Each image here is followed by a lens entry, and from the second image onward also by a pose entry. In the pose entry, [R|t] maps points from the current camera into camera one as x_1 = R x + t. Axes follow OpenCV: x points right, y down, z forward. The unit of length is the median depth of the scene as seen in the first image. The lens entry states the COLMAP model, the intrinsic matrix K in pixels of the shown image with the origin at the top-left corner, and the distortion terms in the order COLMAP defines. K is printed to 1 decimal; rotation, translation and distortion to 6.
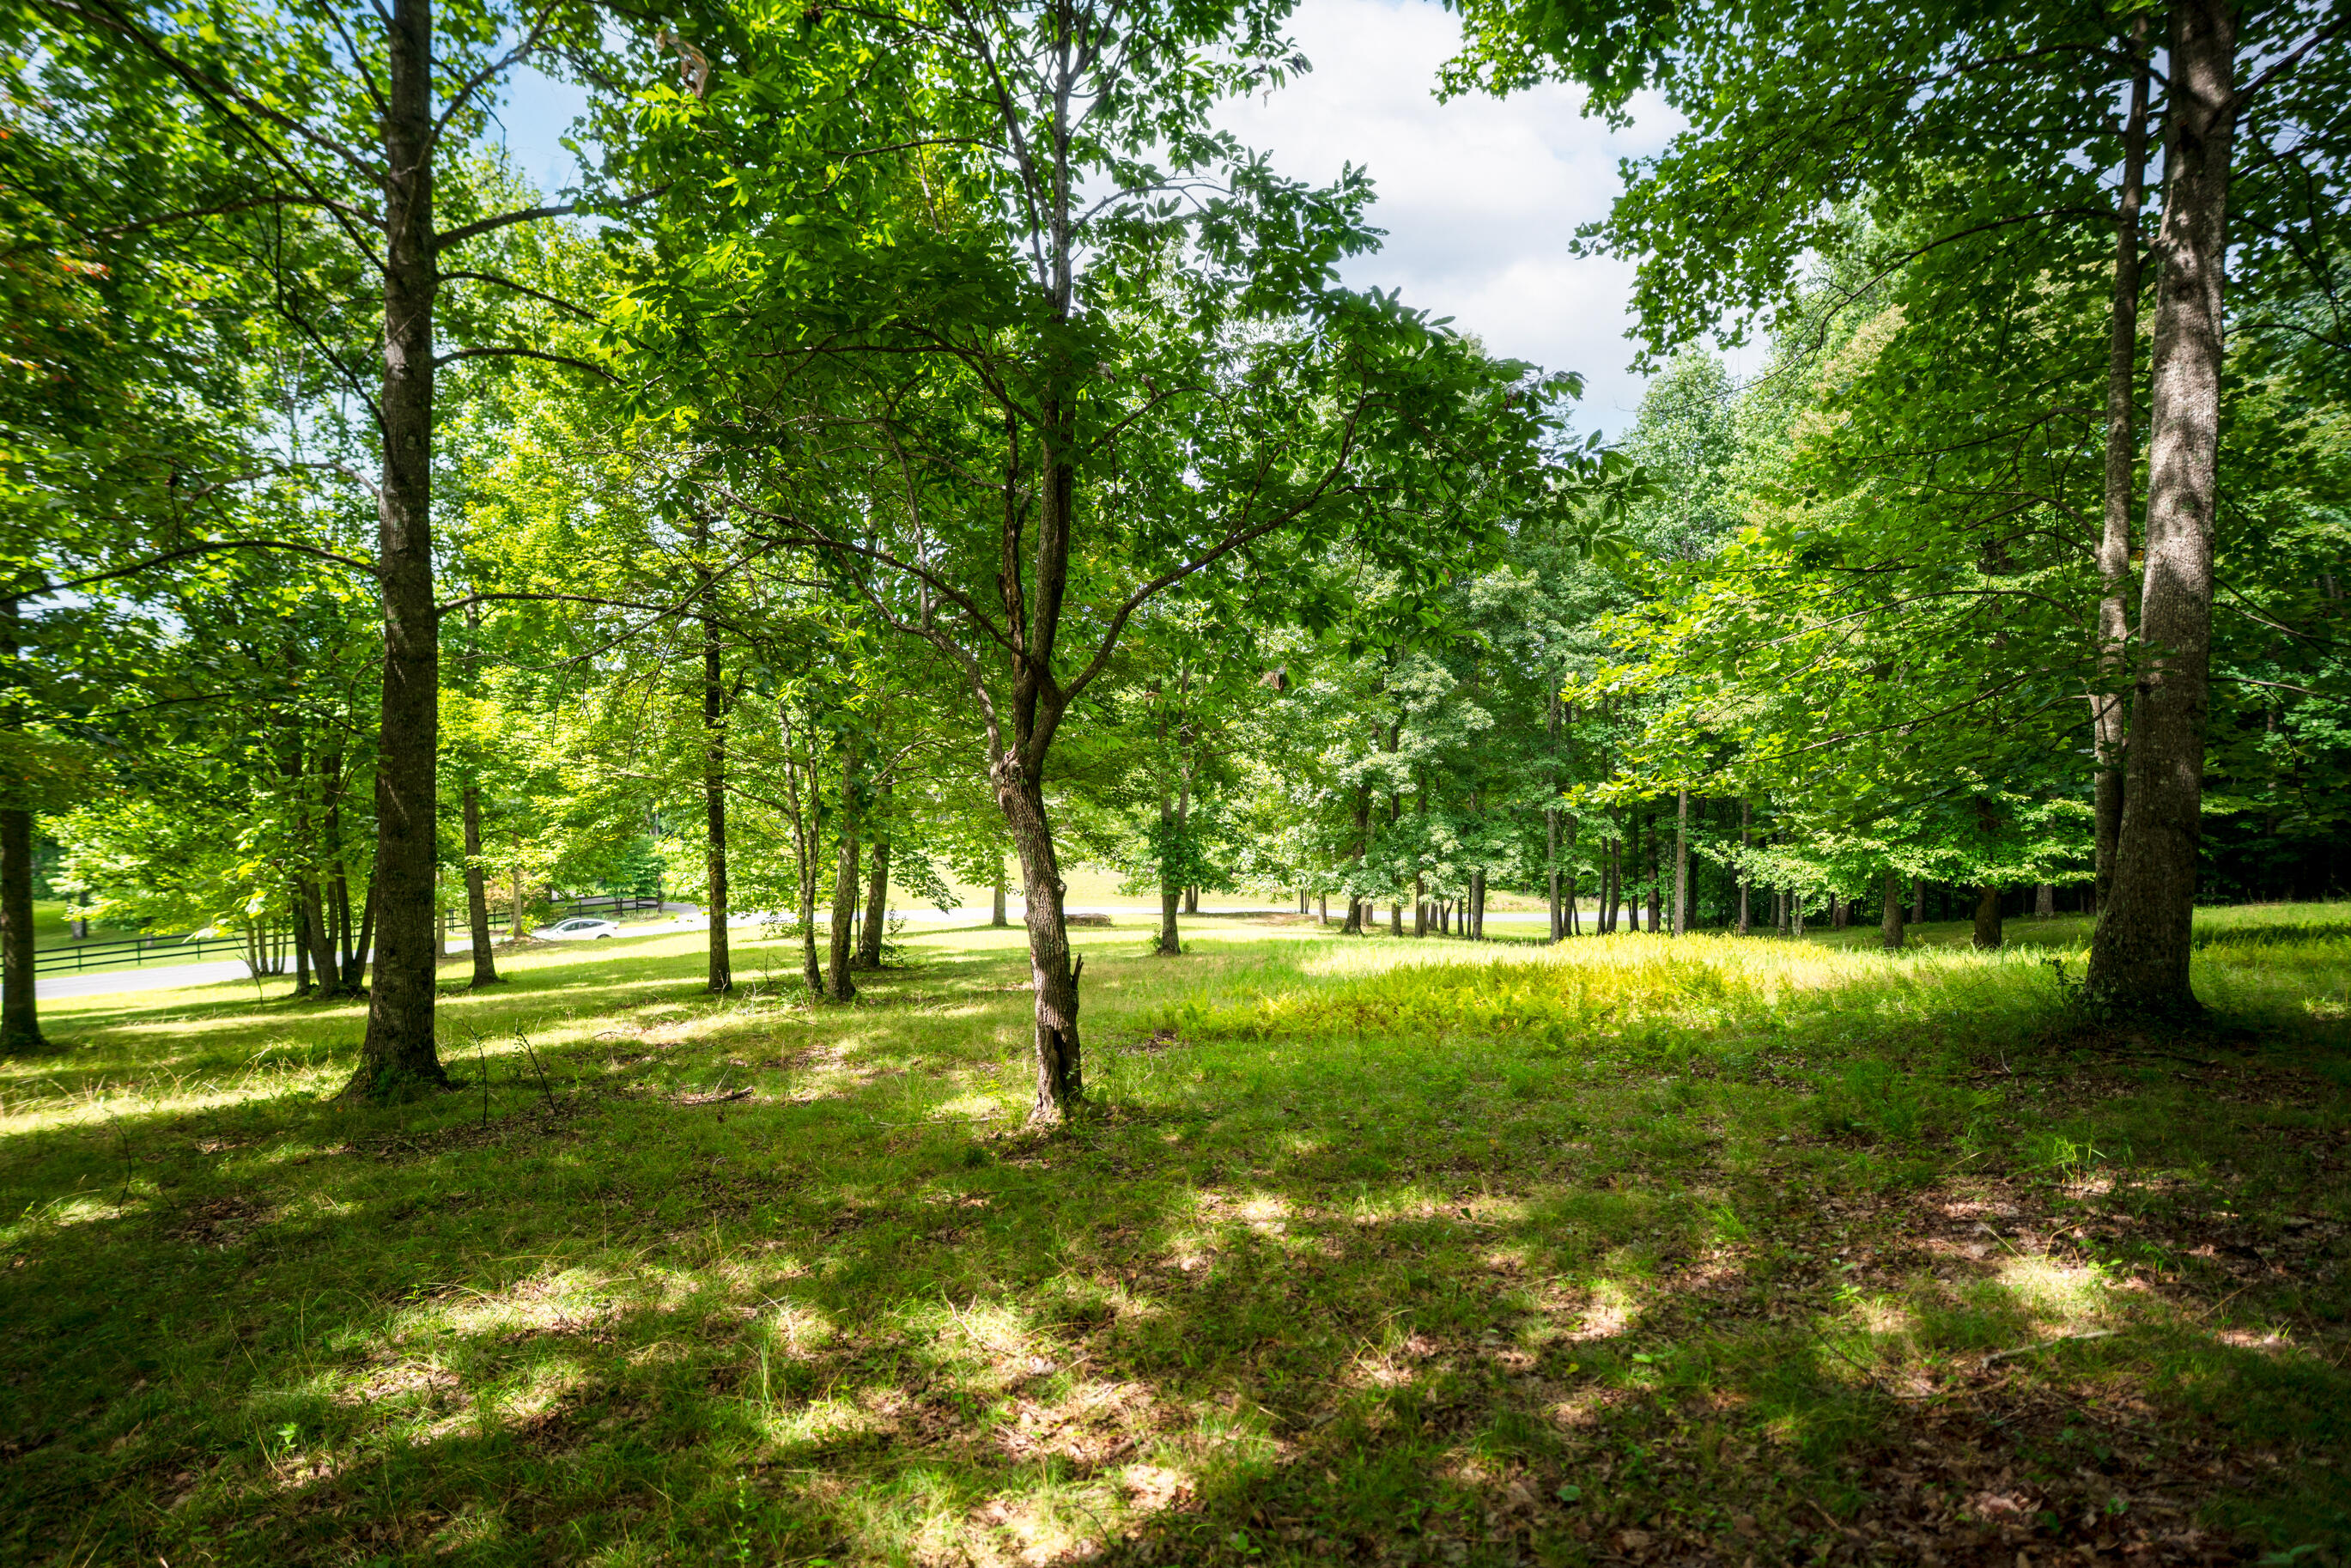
lens RADIAL K [[1241.3, 0, 1171.5], [0, 1241.3, 820.6], [0, 0, 1]] dist [-0.055563, 0.034680]
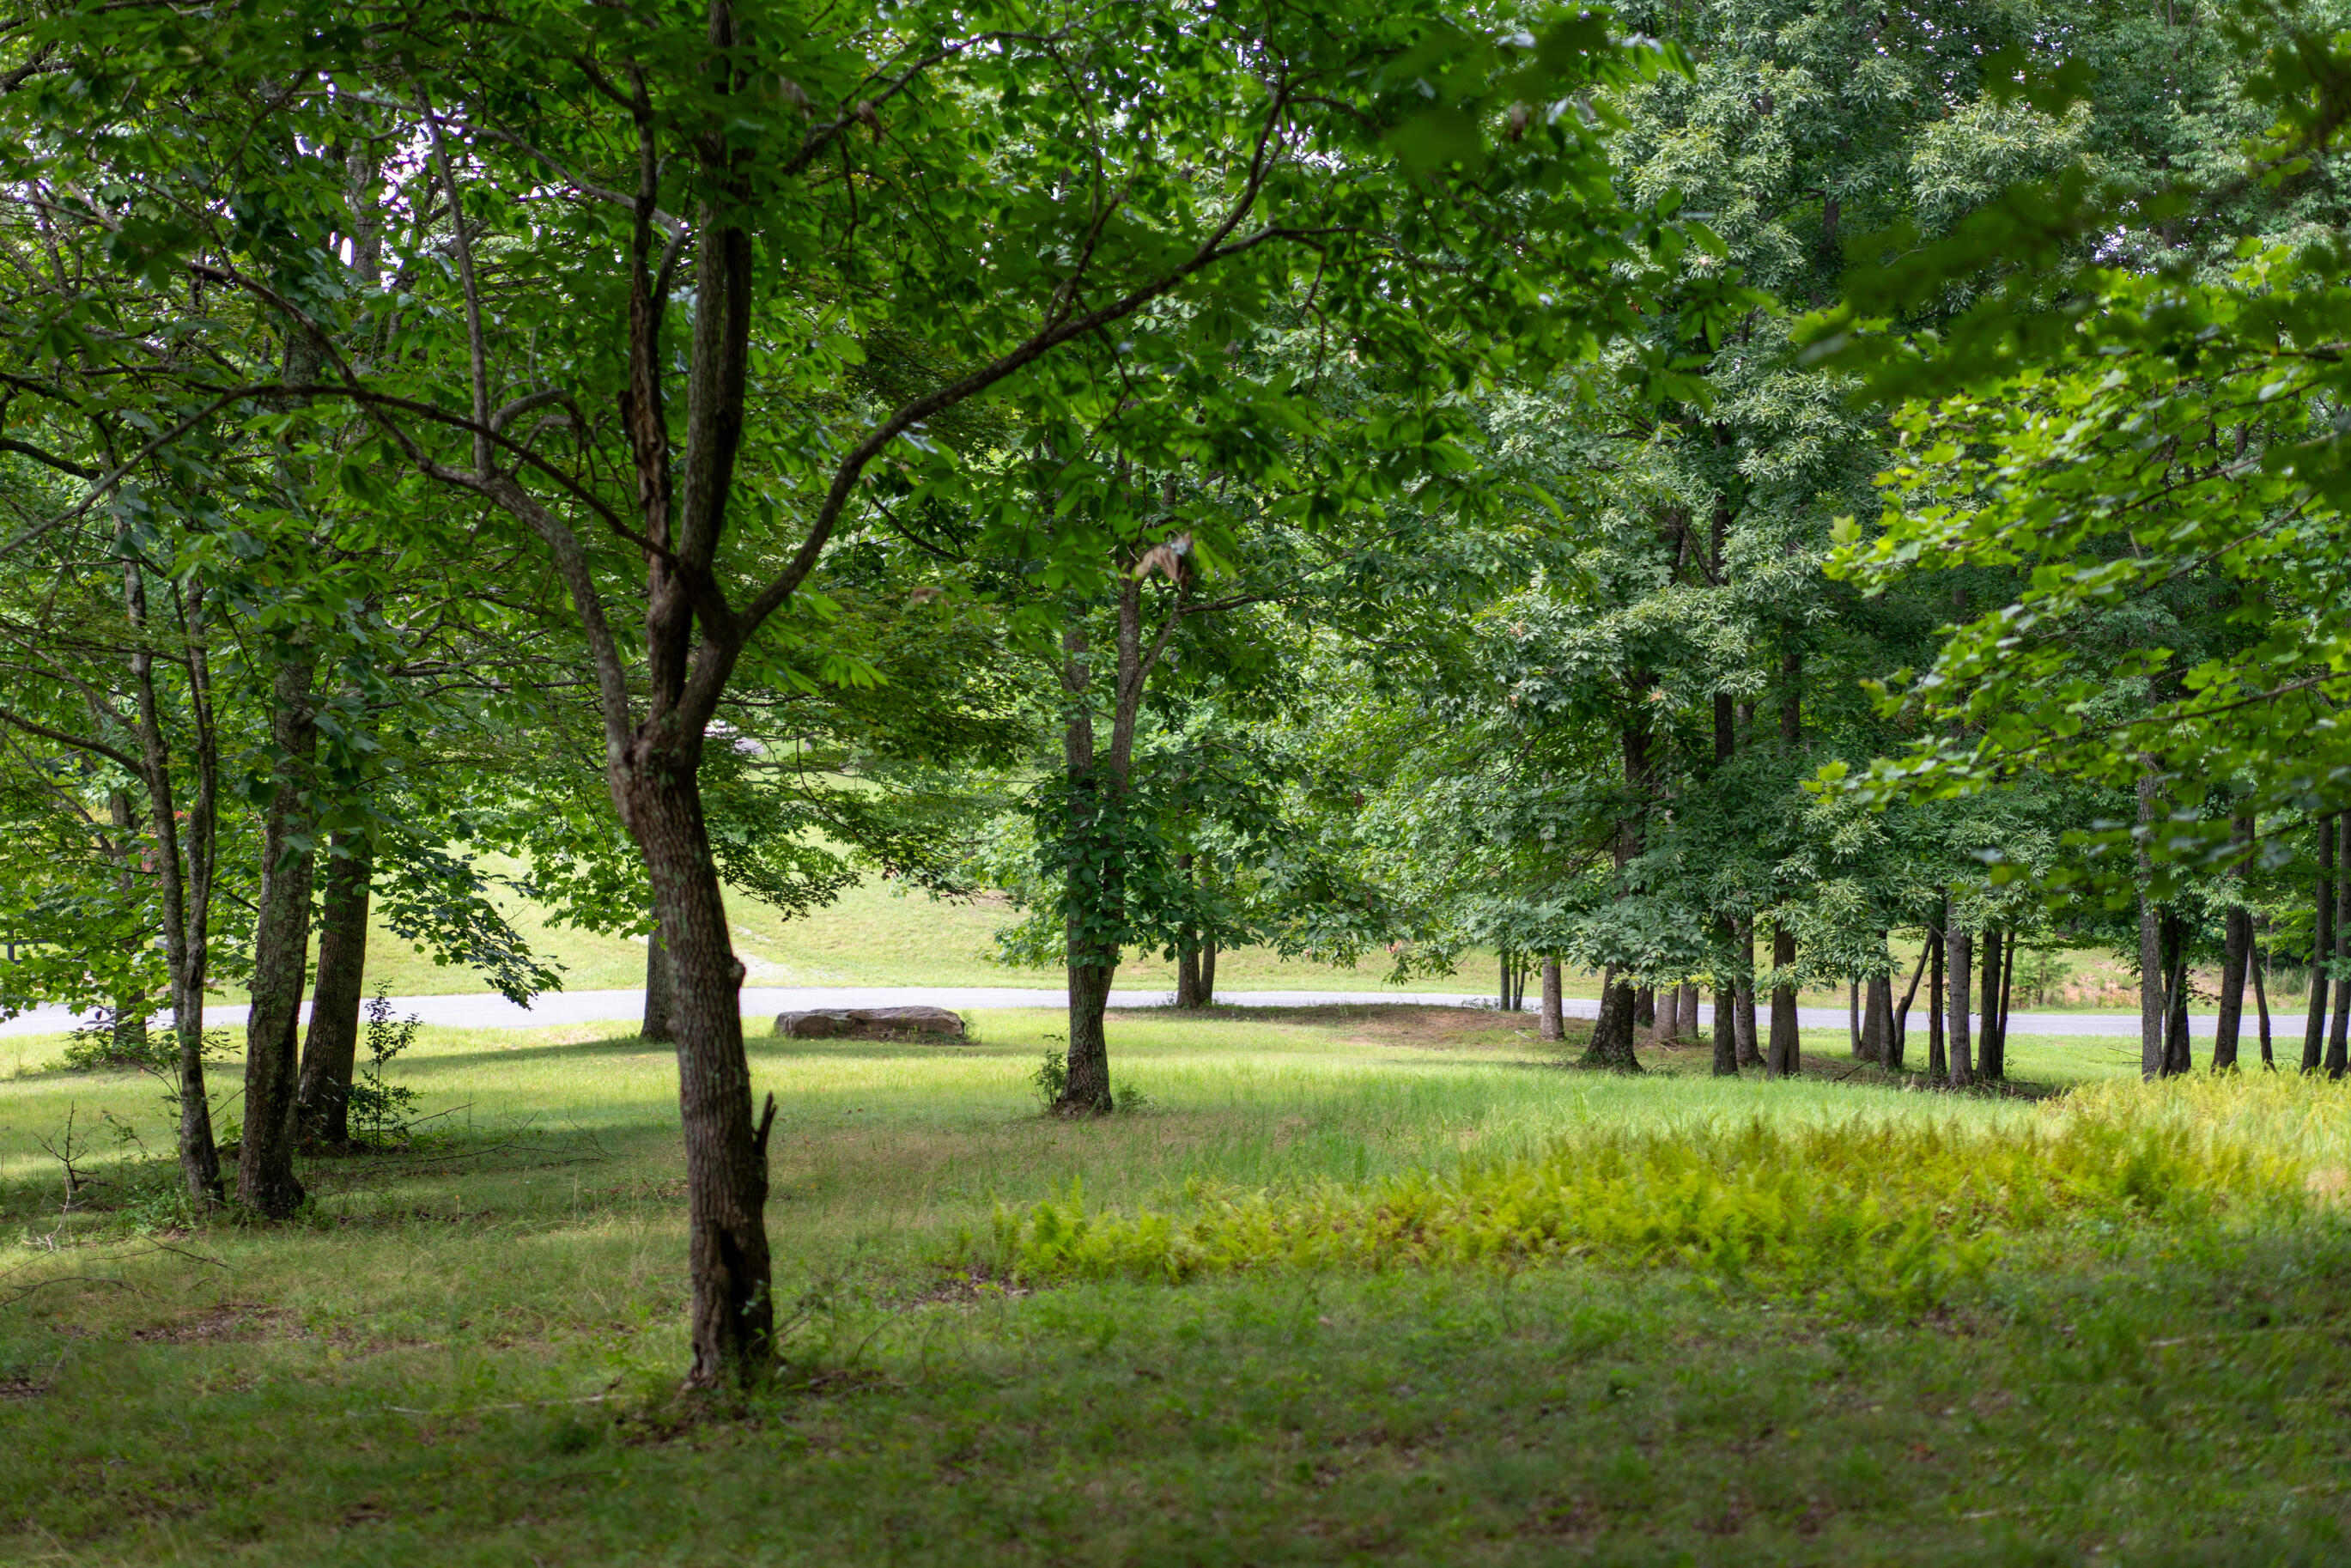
lens RADIAL K [[3718.5, 0, 1183.8], [0, 3718.5, 917.1], [0, 0, 1]] dist [-0.044409, -0.138506]
pose [[0.999985, 0.005226, -0.001639, 0.025018], [-0.005136, 0.998690, 0.050912, -0.012385], [0.001903, -0.050902, 0.998702, -0.144206]]
